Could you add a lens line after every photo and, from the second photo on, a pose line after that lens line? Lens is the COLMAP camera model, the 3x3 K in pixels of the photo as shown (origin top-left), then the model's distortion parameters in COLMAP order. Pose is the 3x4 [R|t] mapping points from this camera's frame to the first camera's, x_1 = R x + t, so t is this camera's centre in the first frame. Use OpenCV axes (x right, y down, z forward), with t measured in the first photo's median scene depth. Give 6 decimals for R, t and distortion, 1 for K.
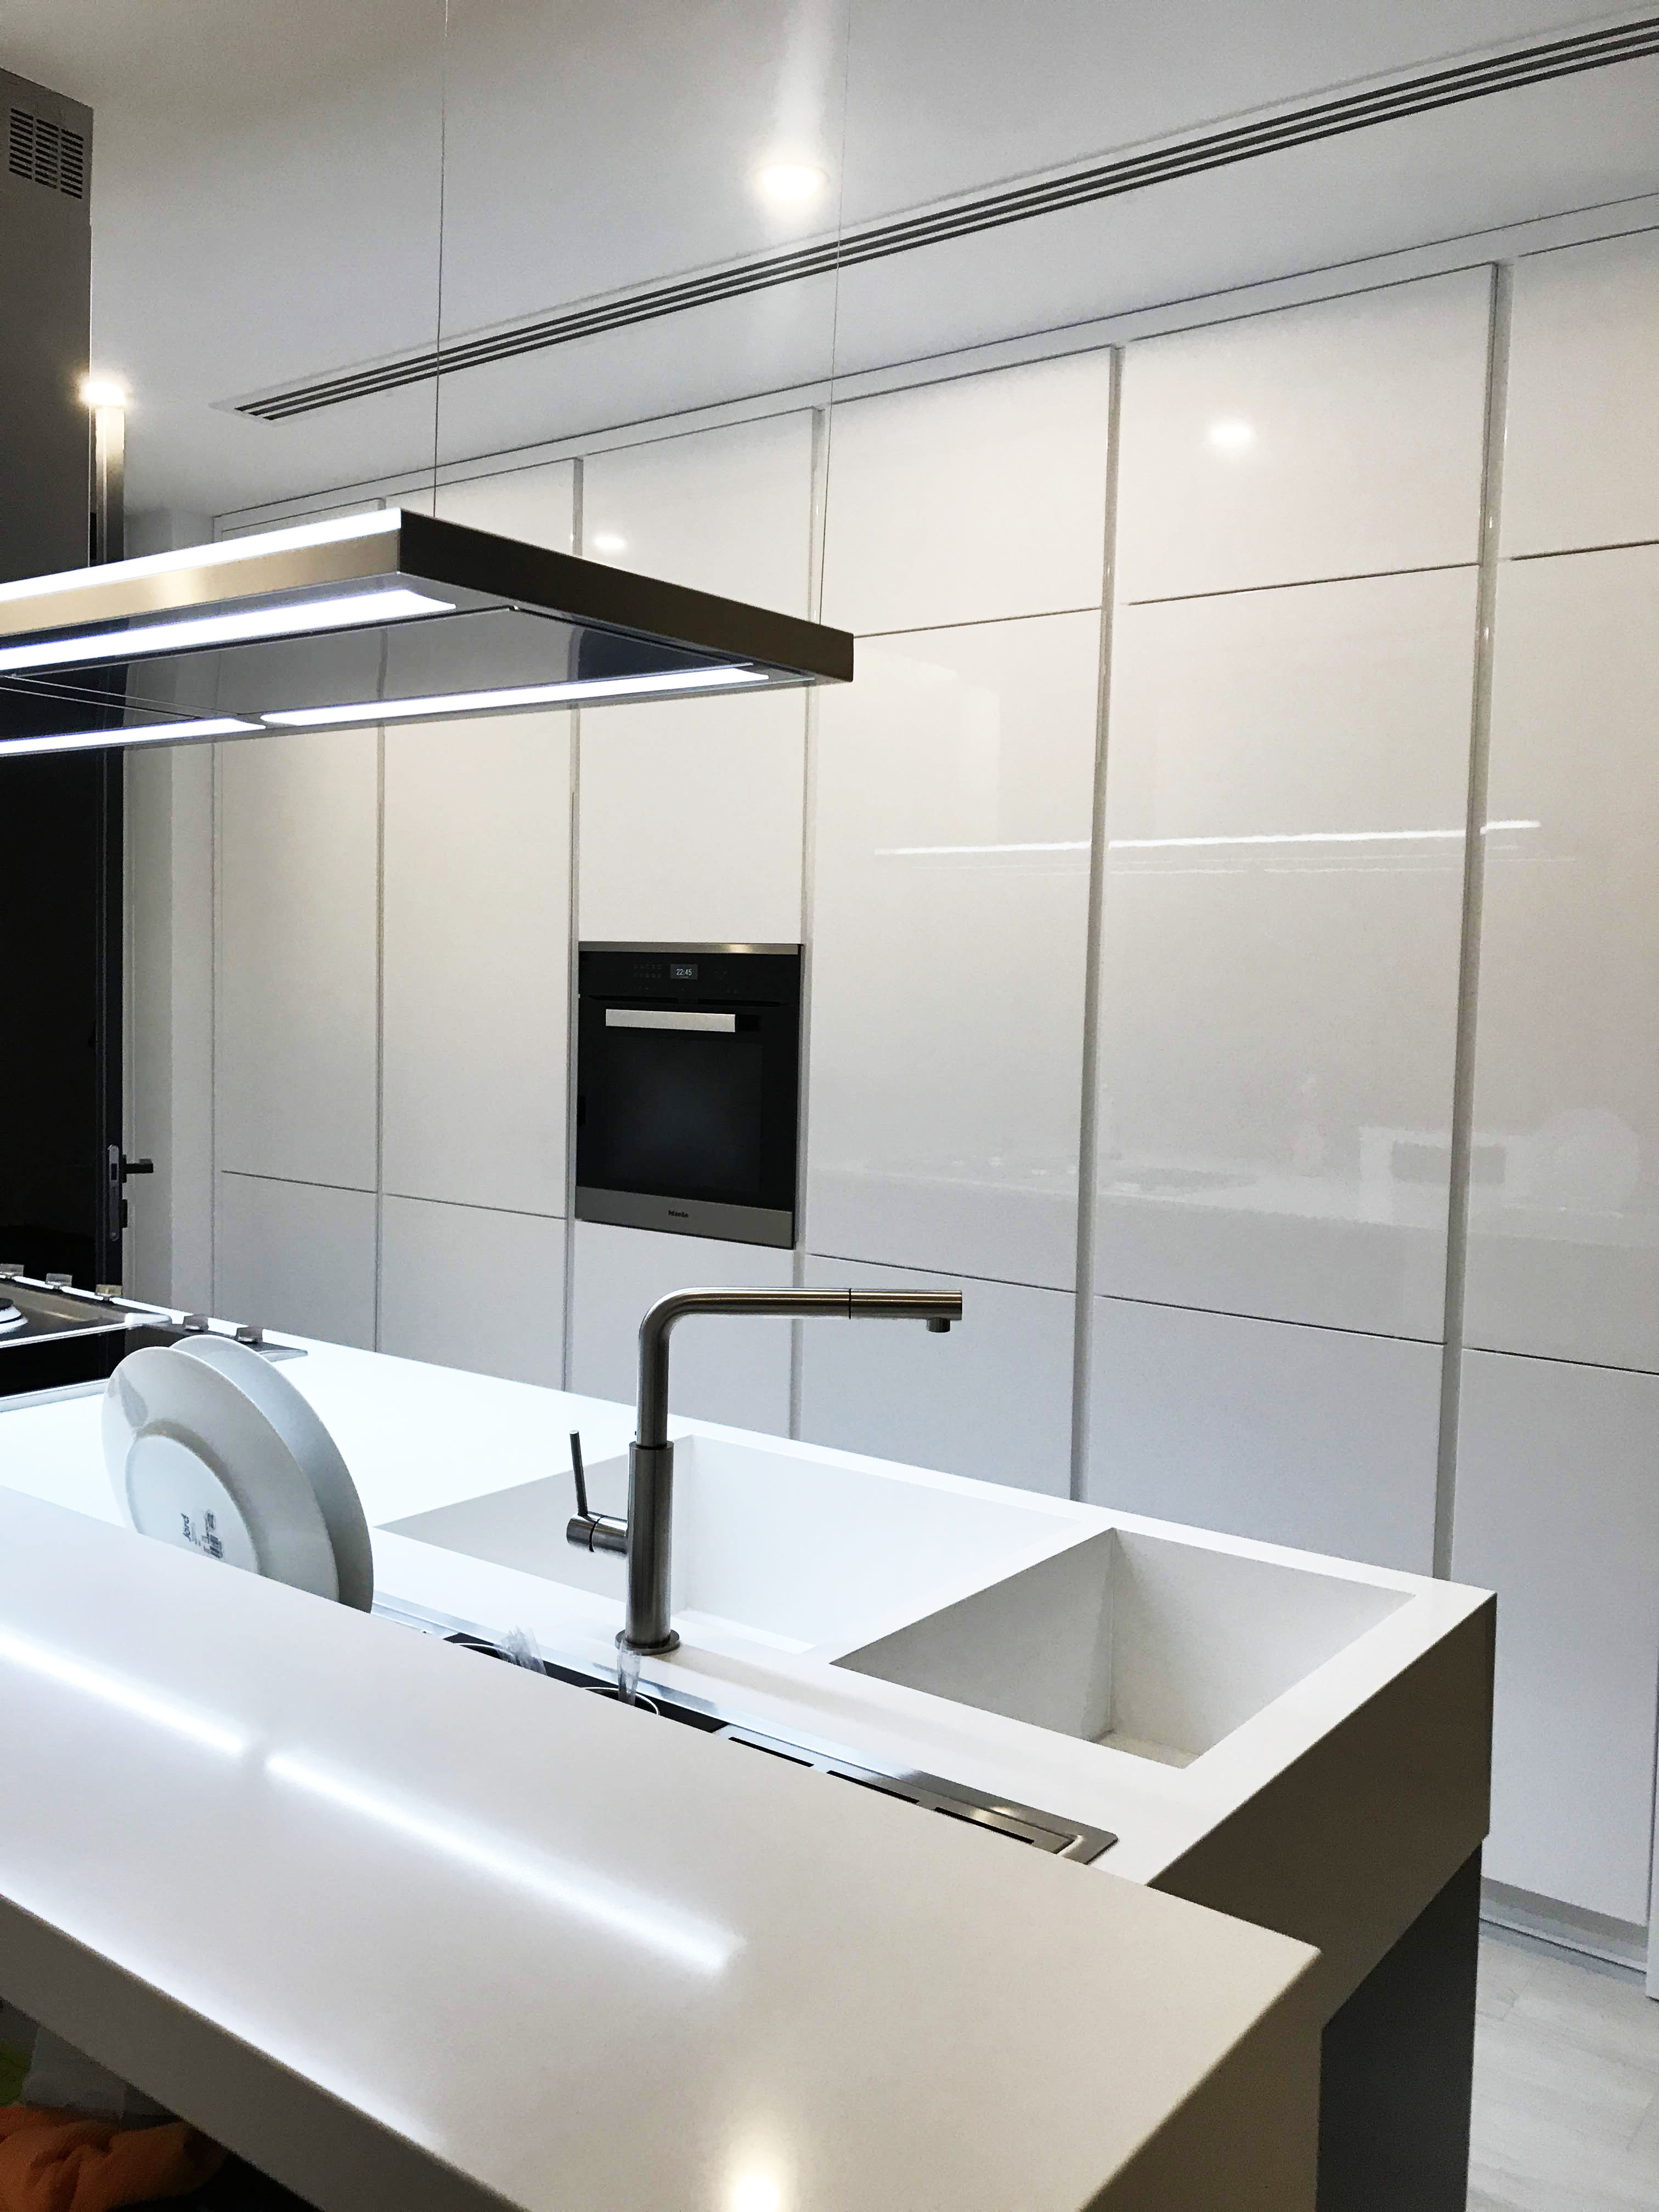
lens RADIAL K [[1760.6, 0, 829.5], [0, 1760.6, 1106.0], [0, 0, 1]] dist [0.006370, 0.001922]
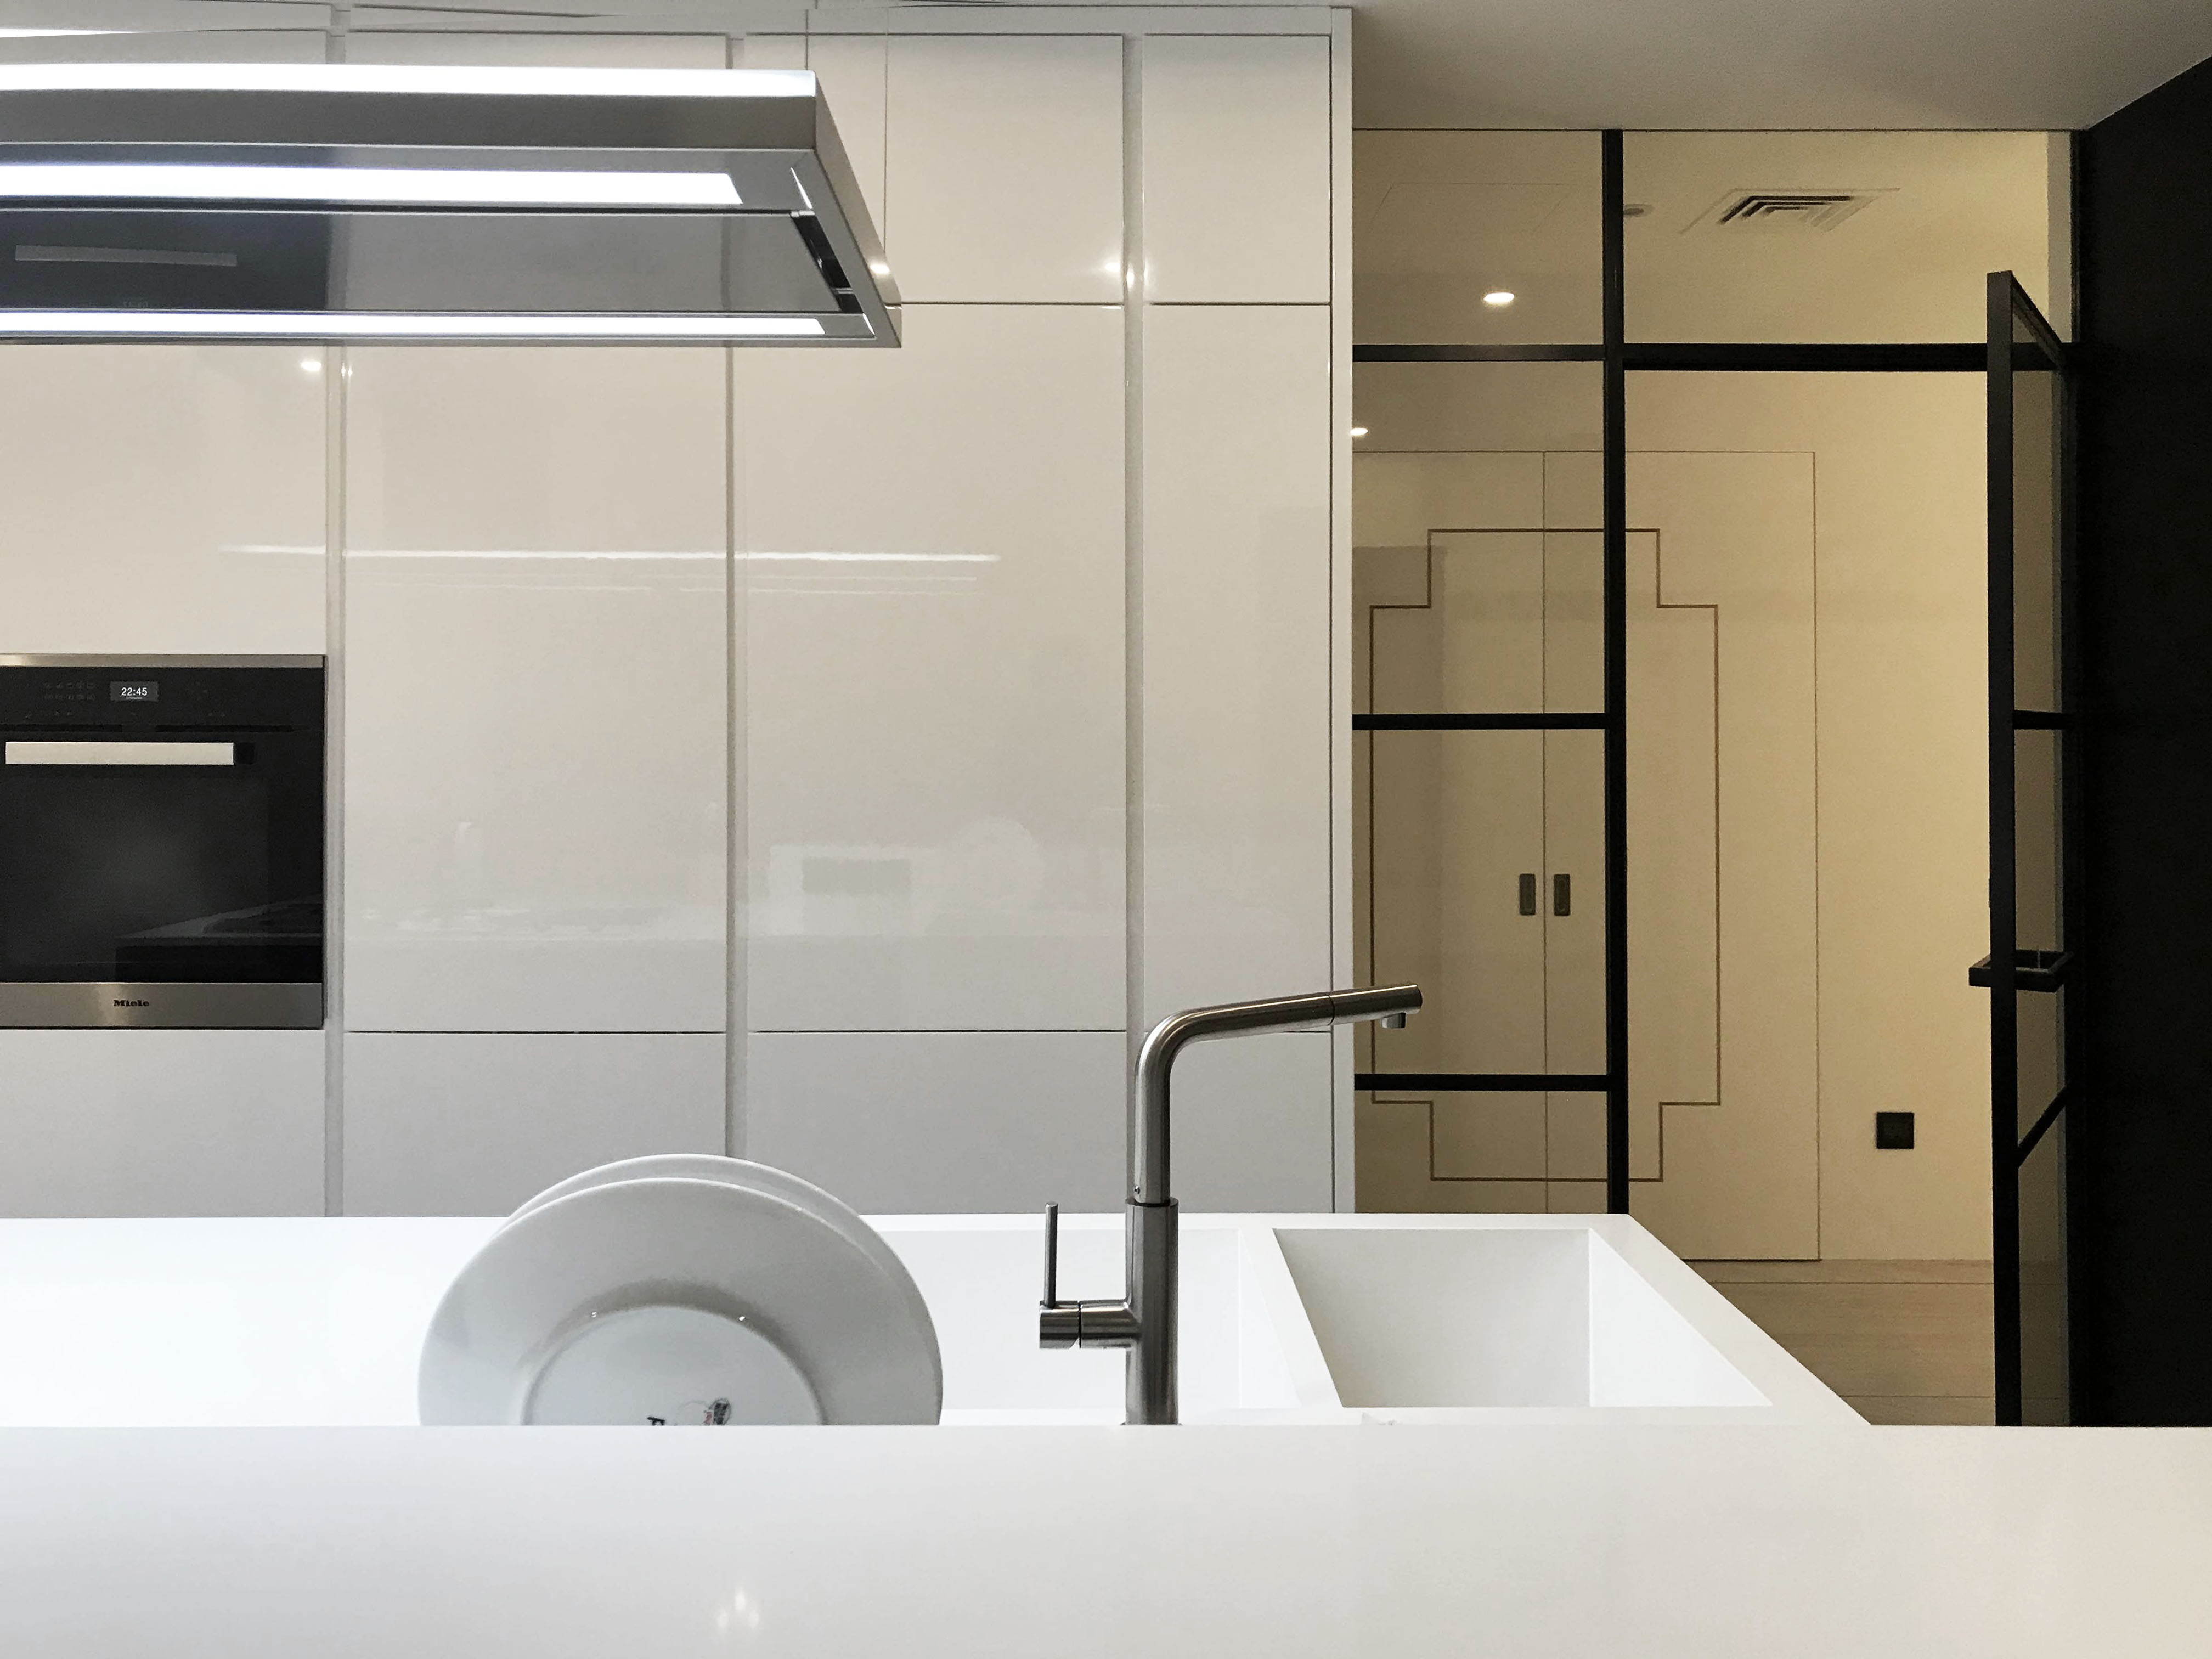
lens RADIAL K [[1830.5, 0, 1106.0], [0, 1830.5, 829.5], [0, 0, 1]] dist [-0.106612, -0.002349]
pose [[0.777433, -0.047567, 0.627164, -0.258804], [0.050927, 0.998623, 0.012612, -0.002490], [-0.626900, 0.022135, 0.778785, 0.117973]]
